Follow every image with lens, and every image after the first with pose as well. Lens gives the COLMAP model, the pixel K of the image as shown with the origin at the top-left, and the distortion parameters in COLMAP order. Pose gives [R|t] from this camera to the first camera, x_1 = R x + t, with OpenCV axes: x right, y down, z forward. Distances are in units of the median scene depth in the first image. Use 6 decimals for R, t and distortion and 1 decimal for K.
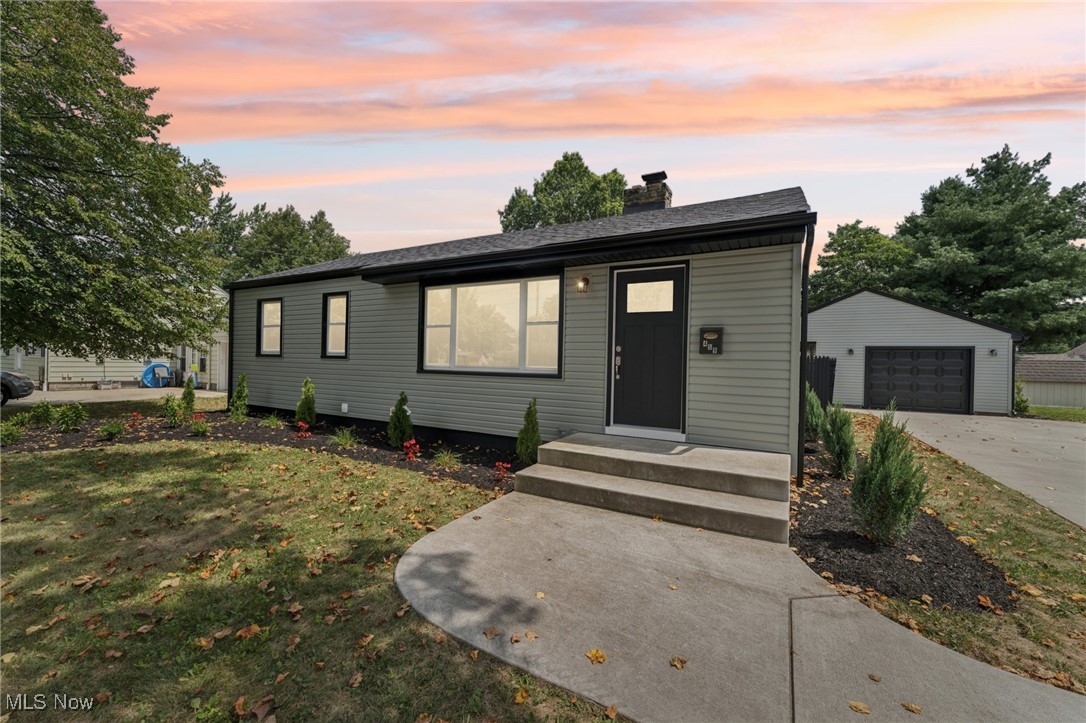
lens RADIAL K [[439.5, 0, 543.0], [0, 439.5, 361.5], [0, 0, 1]] dist [-0.001366, 0.000092]
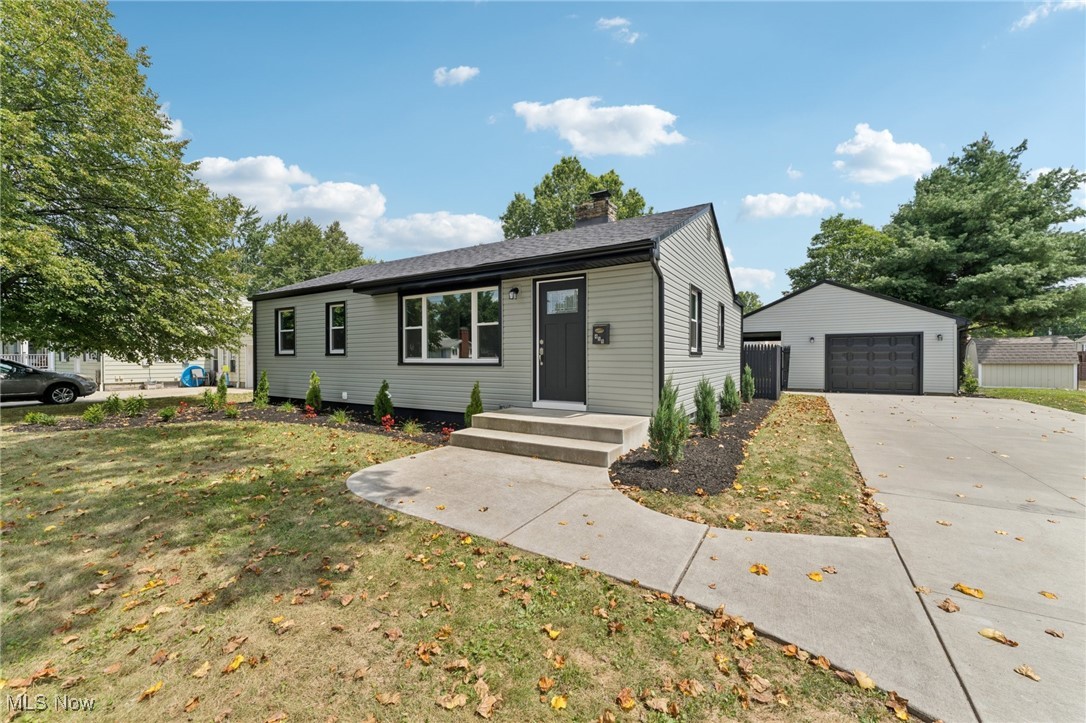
lens RADIAL K [[433.4, 0, 537.3], [0, 433.4, 359.9], [0, 0, 1]] dist [0.000416, 0.000143]
pose [[0.998626, -0.022934, -0.047119, 0.098339], [0.023216, 0.999716, 0.005466, 0.007617], [0.046981, -0.006552, 0.998874, -0.125453]]
